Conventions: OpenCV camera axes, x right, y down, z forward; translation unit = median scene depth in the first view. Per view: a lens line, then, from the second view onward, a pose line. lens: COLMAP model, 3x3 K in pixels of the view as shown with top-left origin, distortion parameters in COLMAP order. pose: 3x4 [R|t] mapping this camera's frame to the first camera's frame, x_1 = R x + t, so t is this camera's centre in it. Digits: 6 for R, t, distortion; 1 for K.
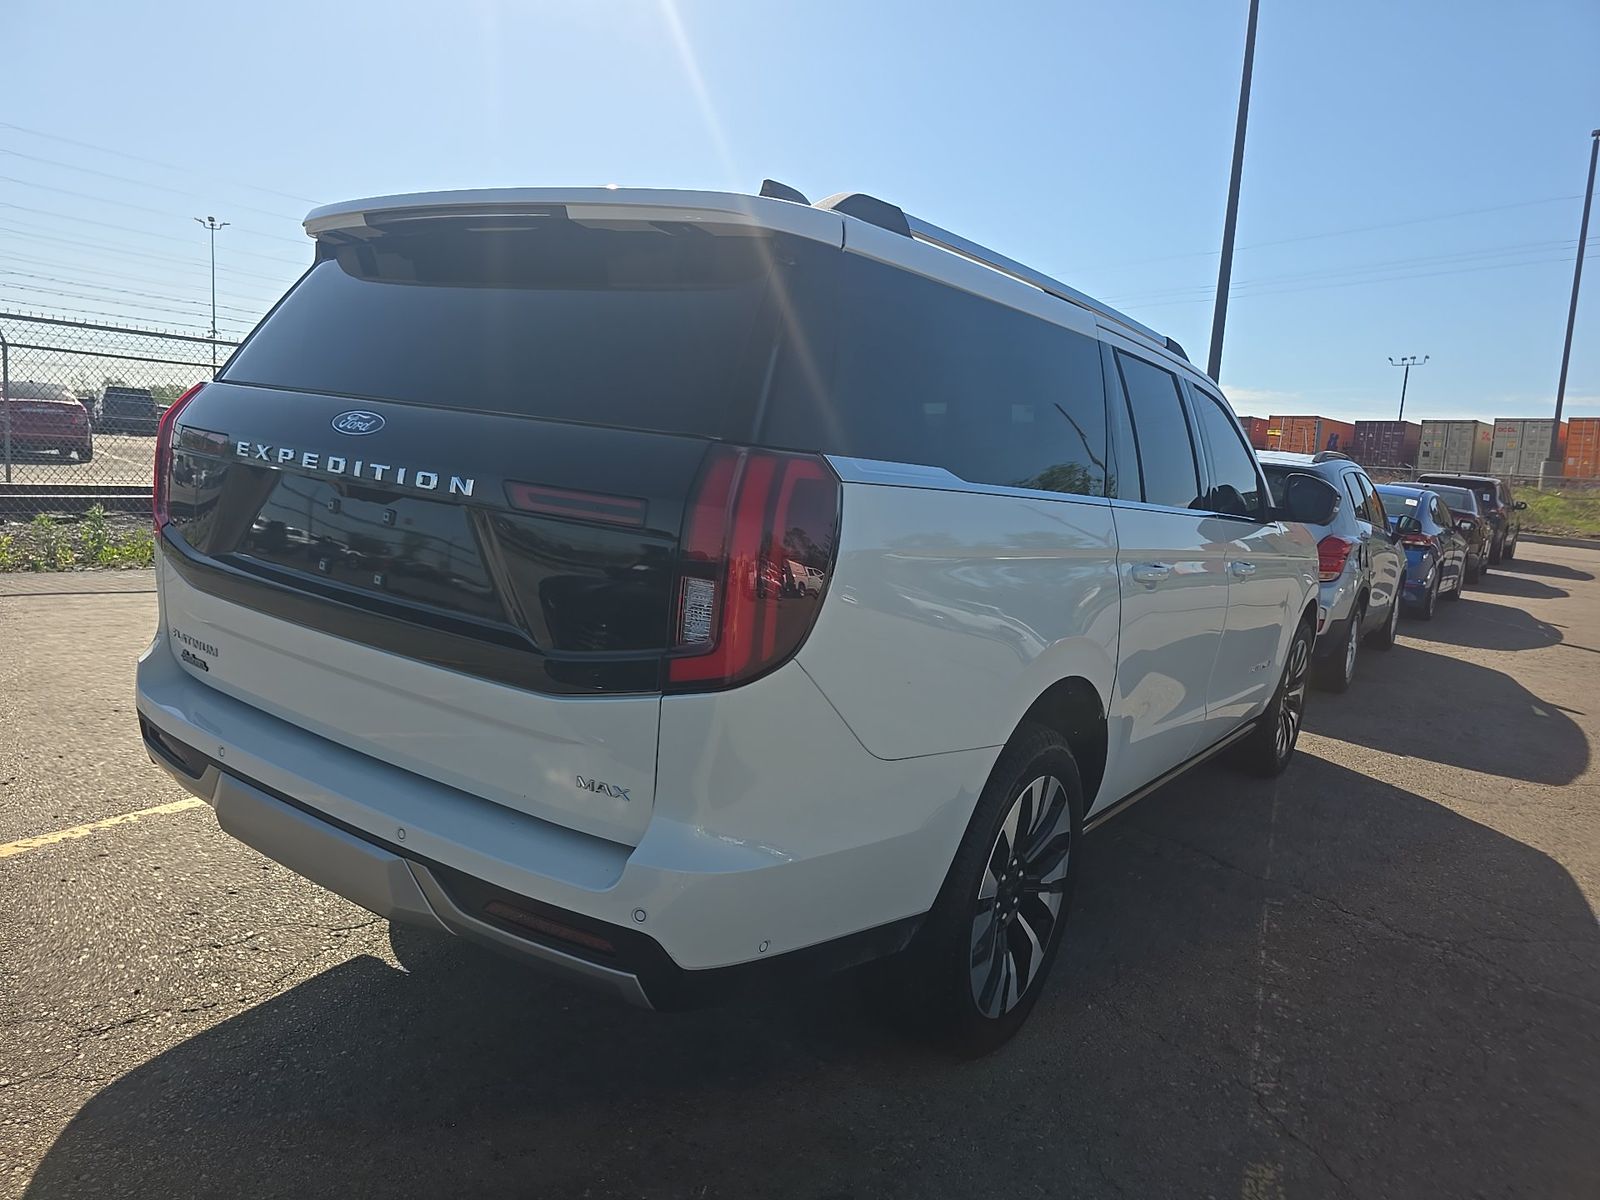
lens RADIAL K [[1076.4, 0, 796.2], [0, 1076.4, 609.6], [0, 0, 1]] dist [0.035944, -0.024151]
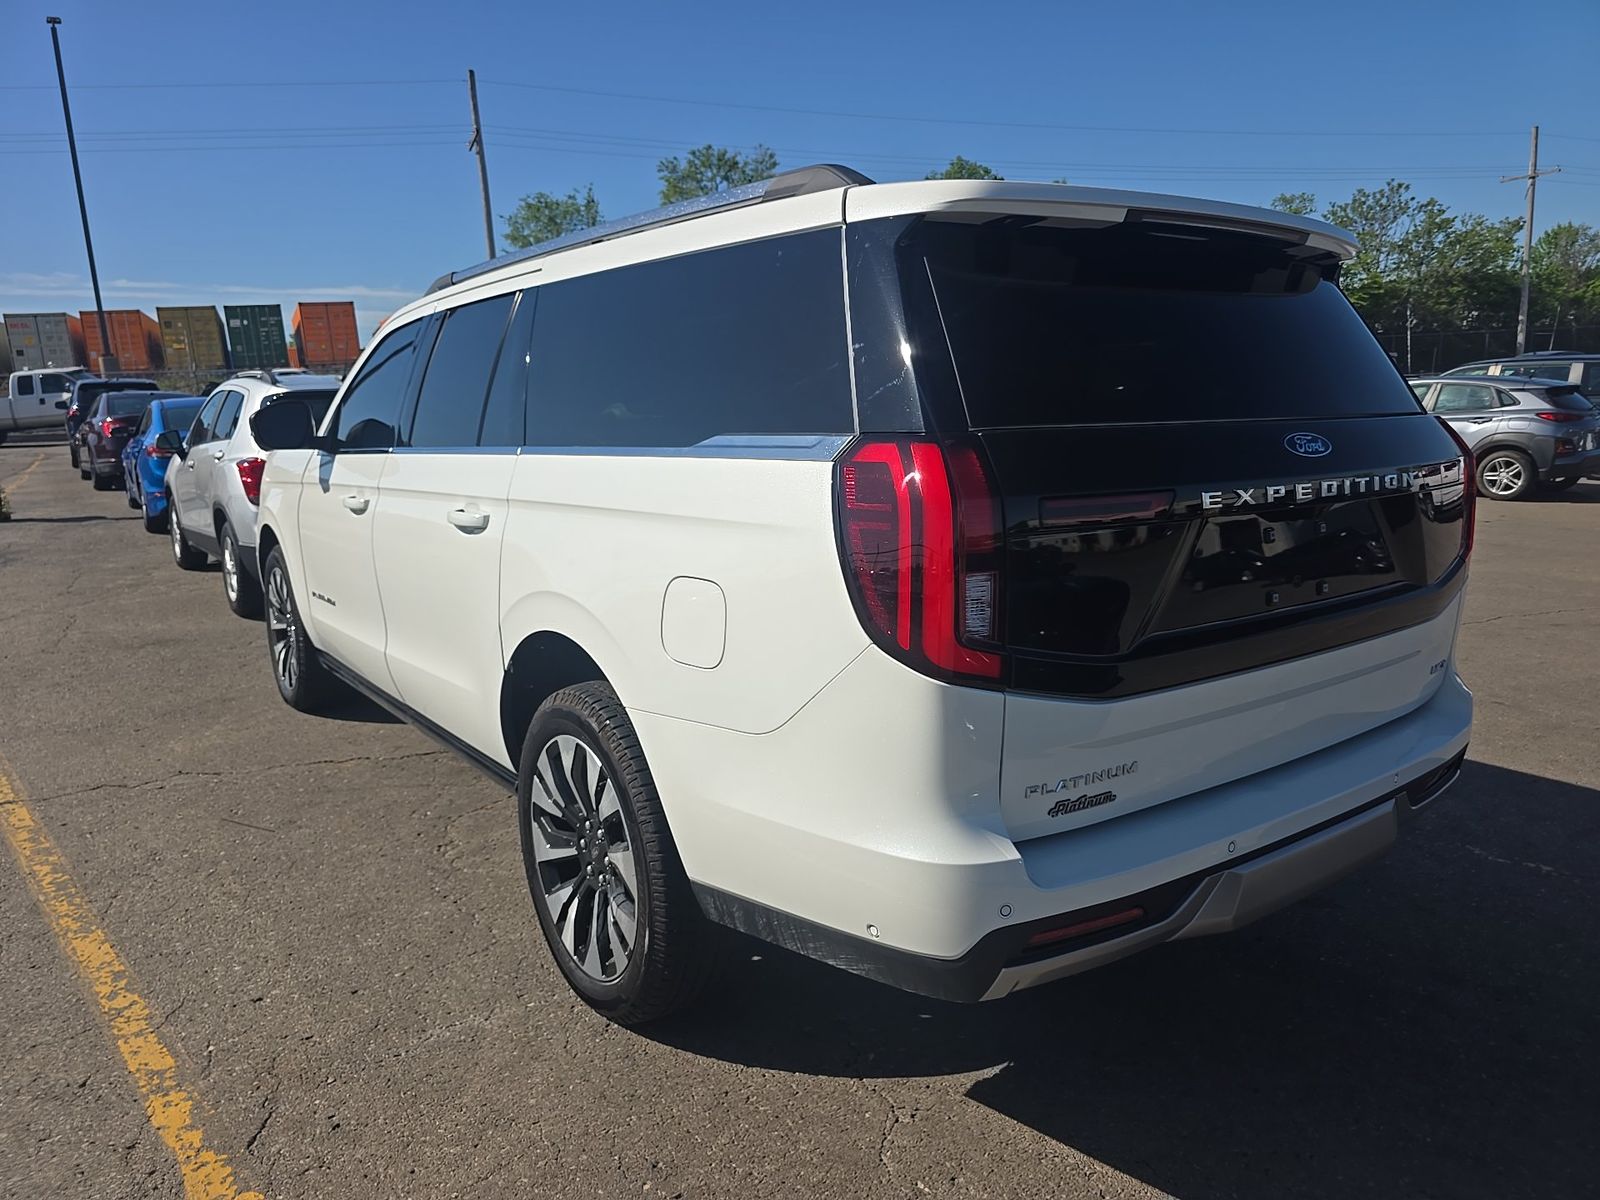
lens RADIAL K [[1076.4, 0, 801.7], [0, 1076.4, 603.4], [0, 0, 1]] dist [0.035944, -0.024151]
pose [[0.331399, -0.276274, 0.902135, -1.444347], [0.193556, 0.955738, 0.221587, -0.330488], [-0.923423, 0.101180, 0.370205, 1.028503]]
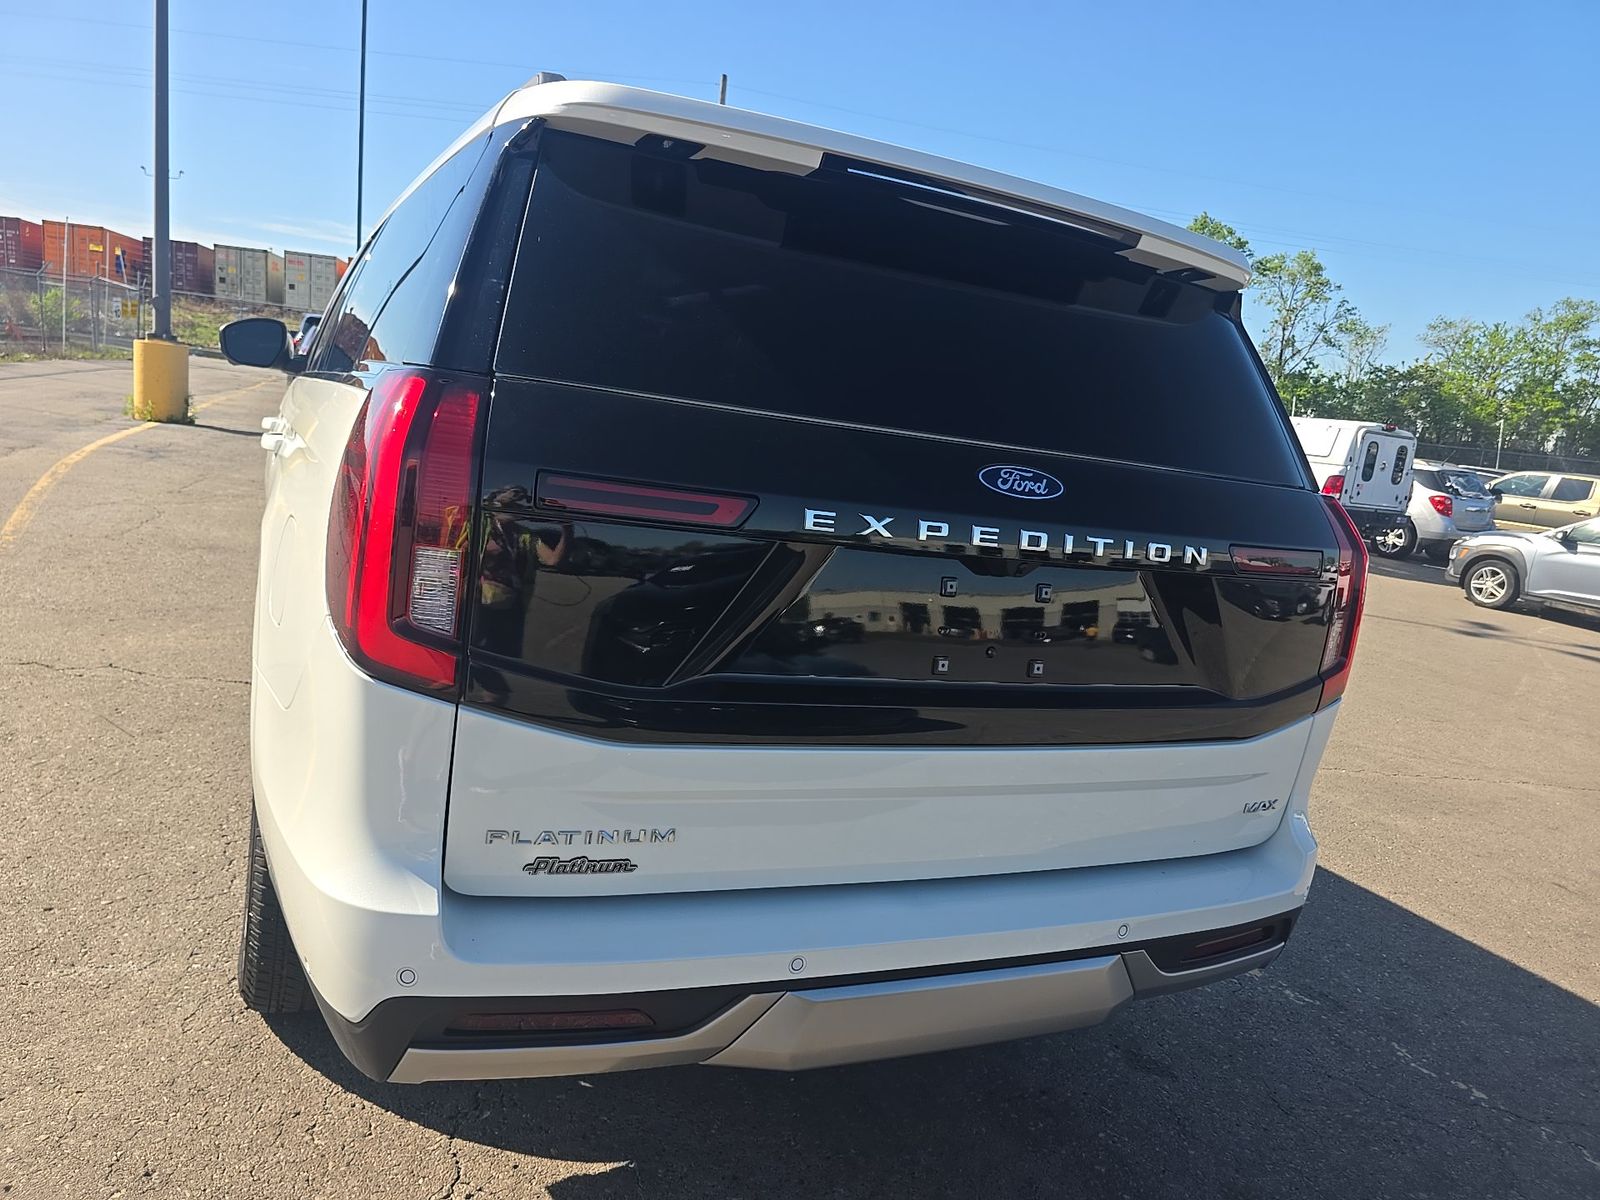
lens RADIAL K [[1076.4, 0, 801.3], [0, 1076.4, 604.6], [0, 0, 1]] dist [0.035944, -0.024151]
pose [[0.512545, -0.180991, 0.839368, -1.112594], [0.048405, 0.982069, 0.182204, -0.225428], [-0.857295, -0.052758, 0.512116, 0.697599]]
